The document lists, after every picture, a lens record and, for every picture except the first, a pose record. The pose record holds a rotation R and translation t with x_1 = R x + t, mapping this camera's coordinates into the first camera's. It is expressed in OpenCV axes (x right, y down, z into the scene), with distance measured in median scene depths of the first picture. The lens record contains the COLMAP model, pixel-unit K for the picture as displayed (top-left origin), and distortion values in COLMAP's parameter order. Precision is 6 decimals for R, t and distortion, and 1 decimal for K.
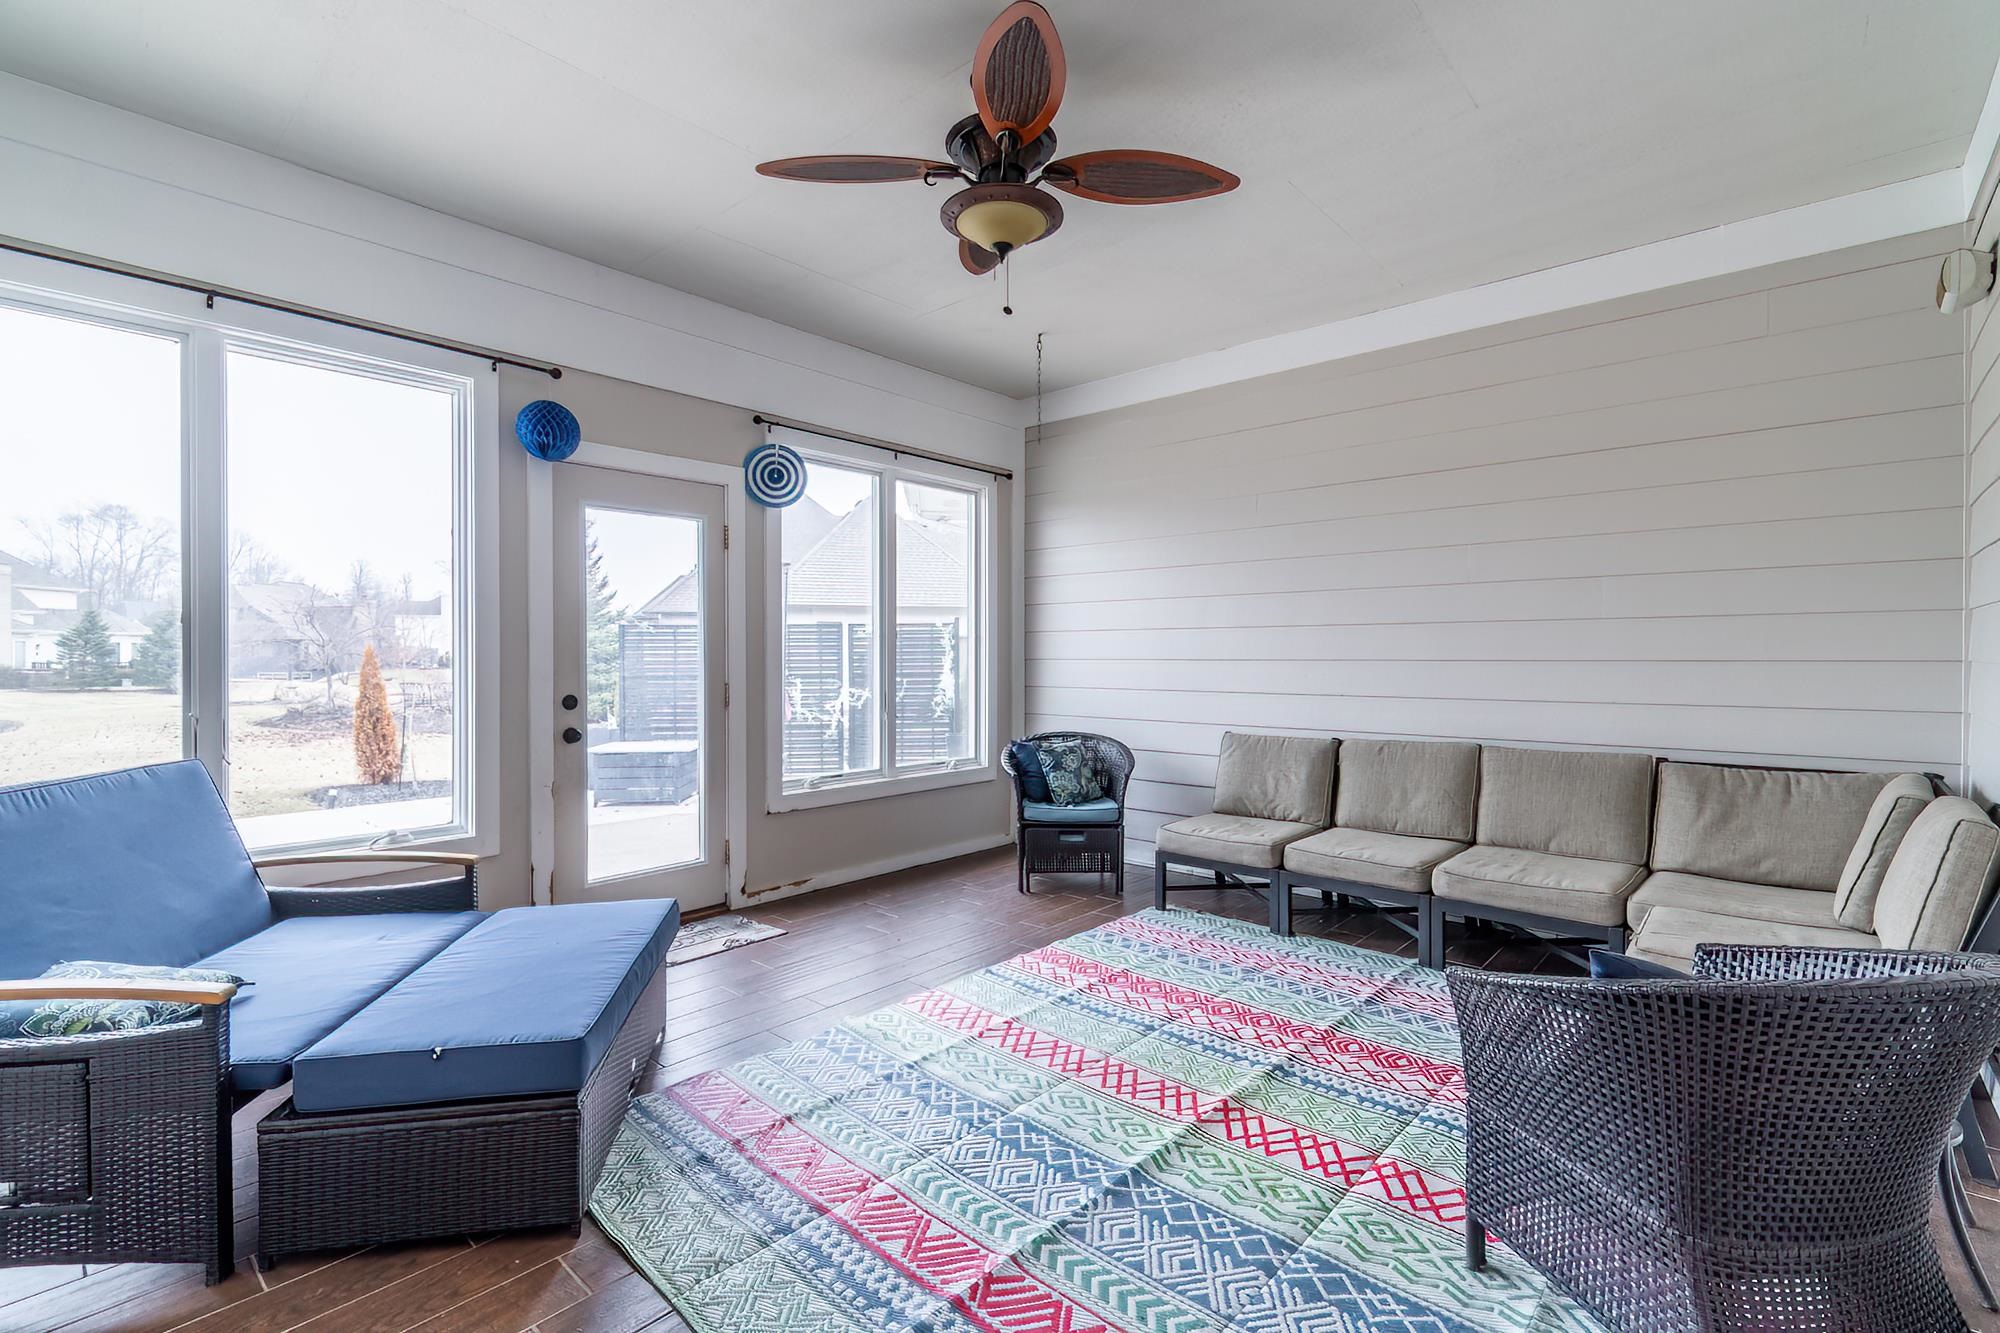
lens RADIAL K [[903.7, 0, 996.6], [0, 903.7, 662.0], [0, 0, 1]] dist [-0.003298, -0.000554]
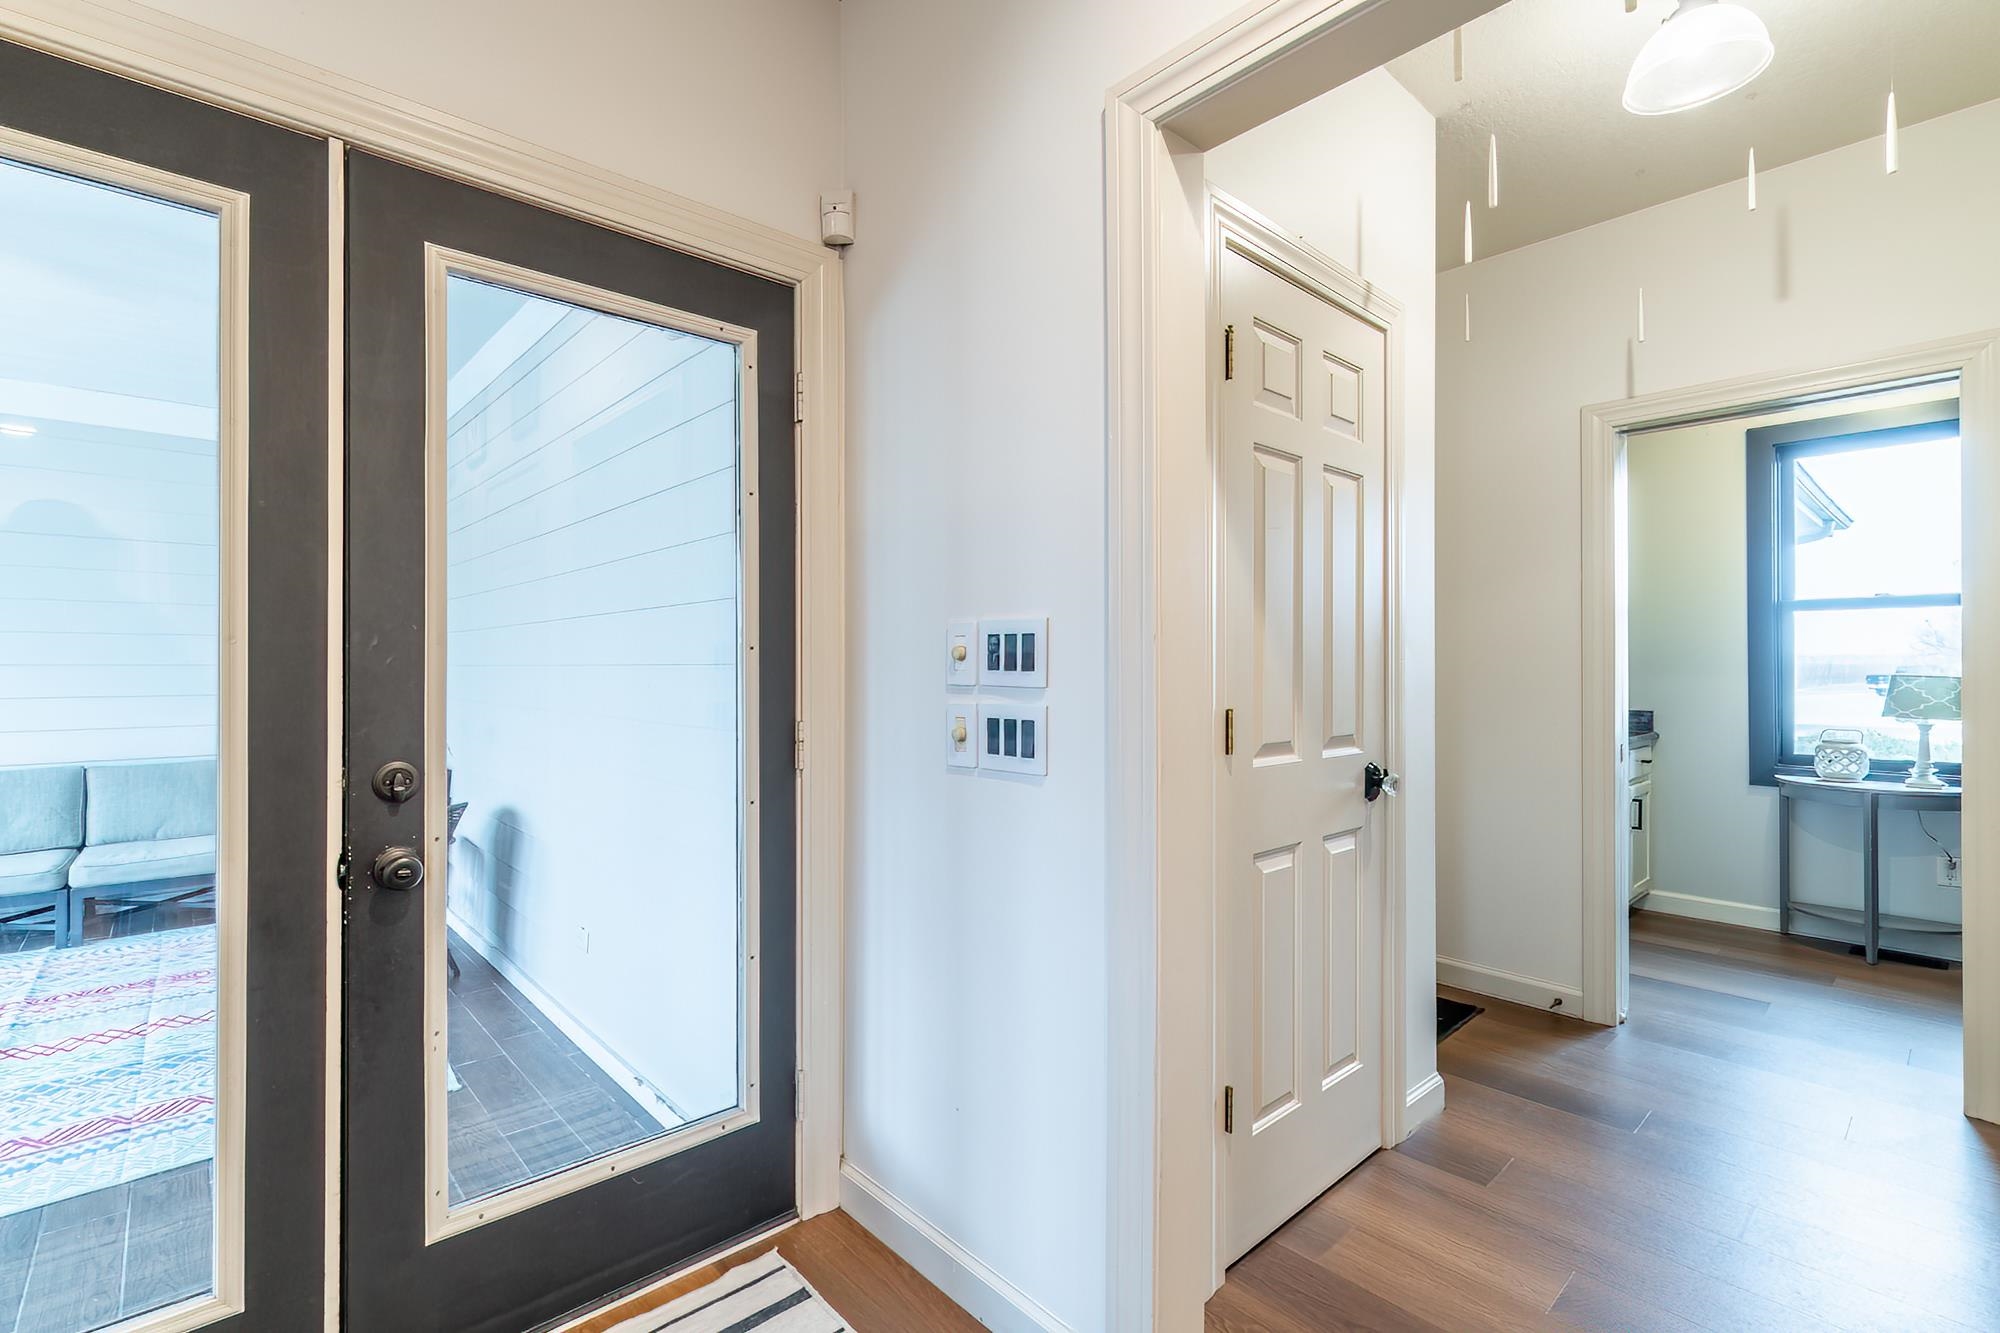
lens RADIAL K [[903.7, 0, 996.6], [0, 903.7, 662.0], [0, 0, 1]] dist [-0.003298, -0.000554]
pose [[0.100583, 0.003040, 0.994924, -0.679871], [0.009586, 0.999946, -0.004025, -0.041265], [-0.994882, 0.009942, 0.100549, -0.437458]]
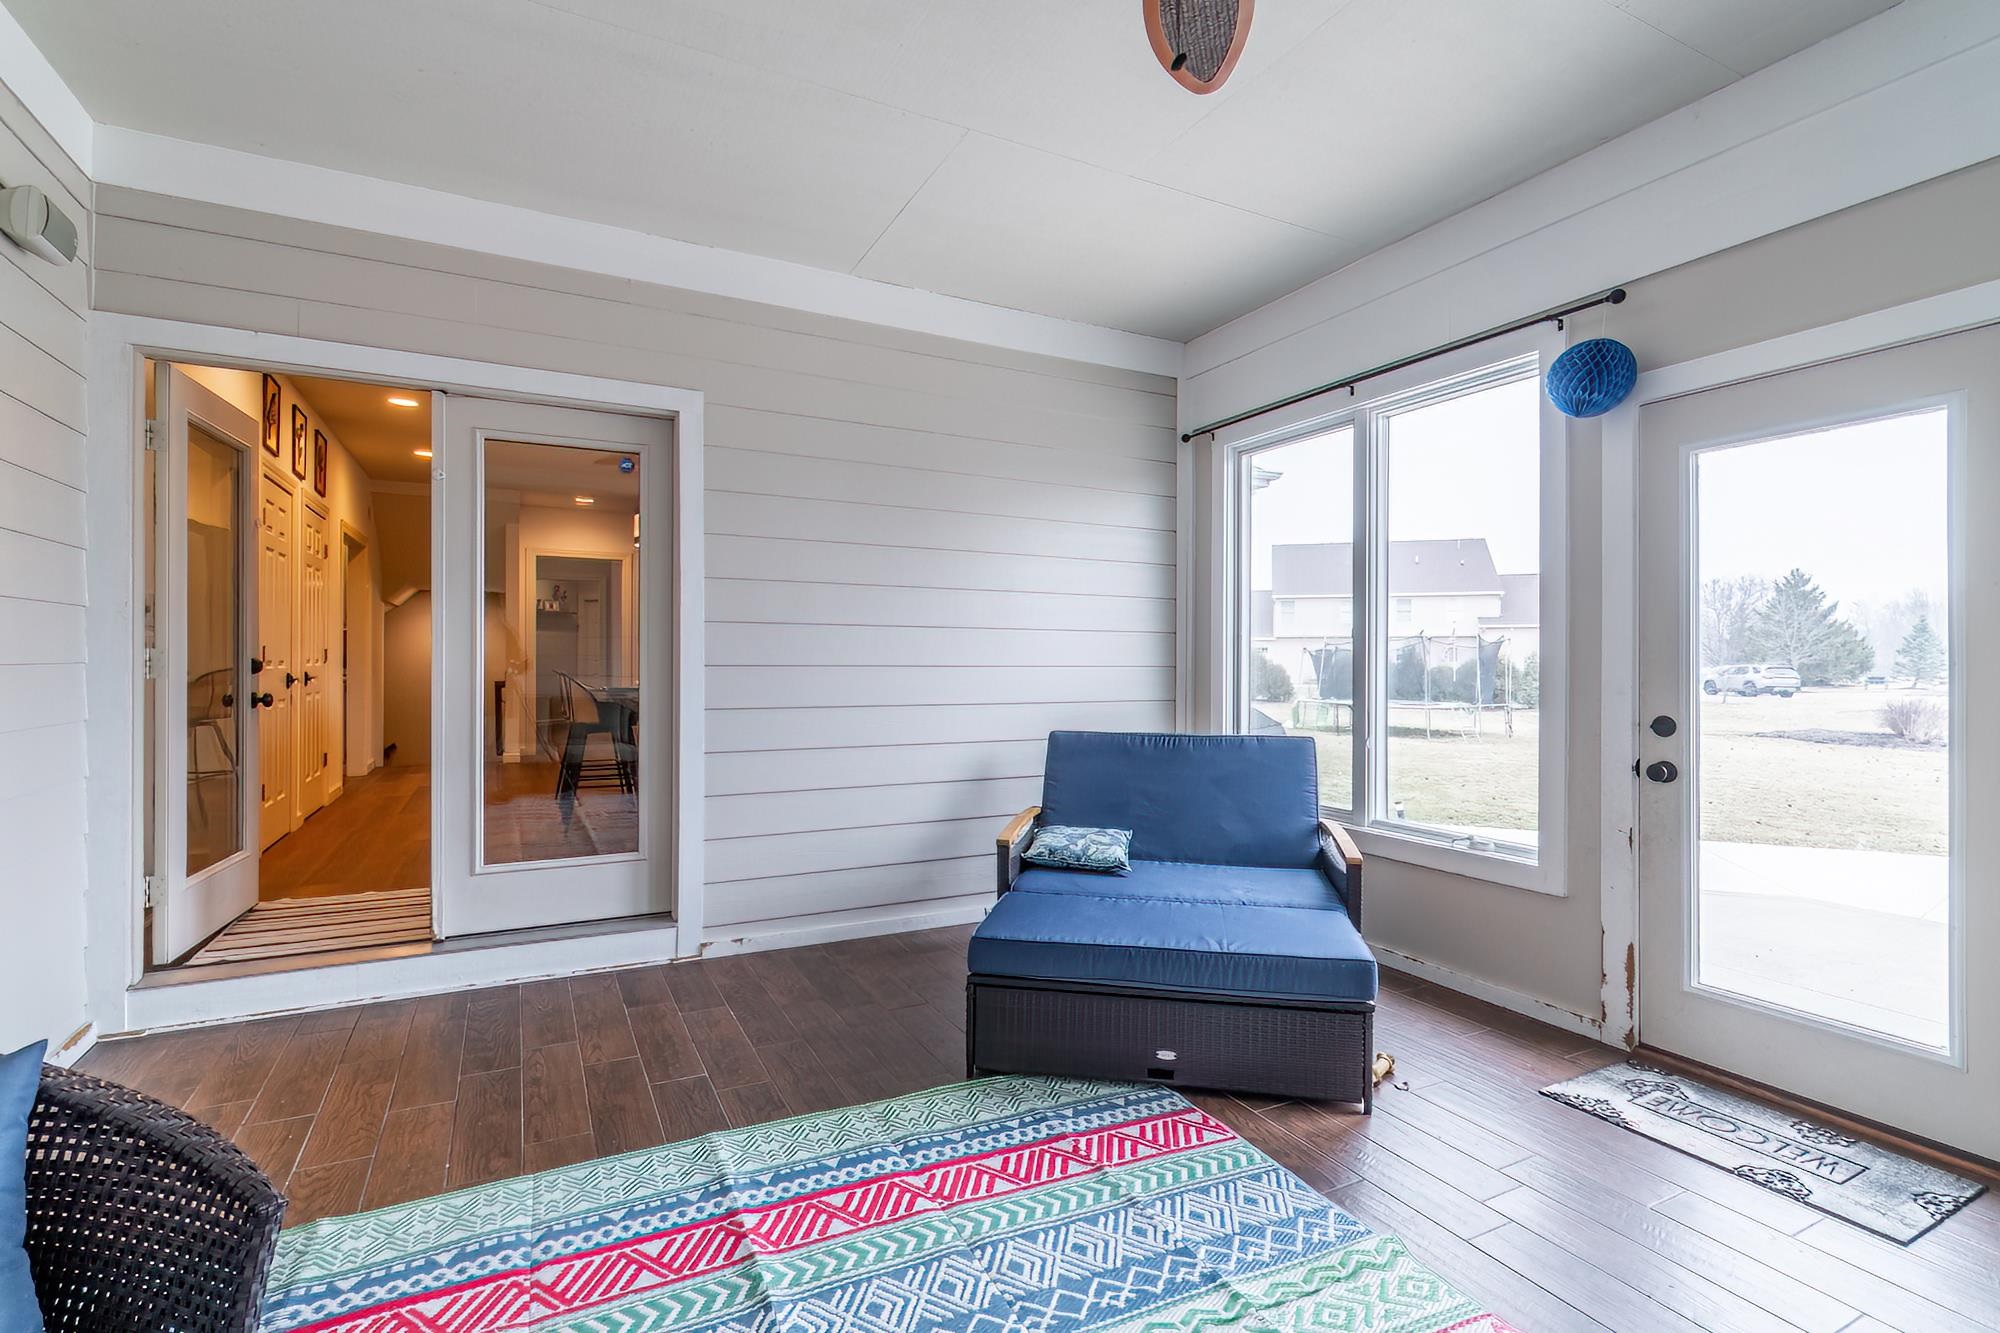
lens RADIAL K [[903.7, 0, 996.6], [0, 903.7, 662.0], [0, 0, 1]] dist [-0.003298, -0.000554]
pose [[-0.353271, -0.000691, -0.935521, 0.478375], [-0.013541, 0.999899, 0.004375, -0.003810], [0.935423, 0.014214, -0.353244, 0.889428]]
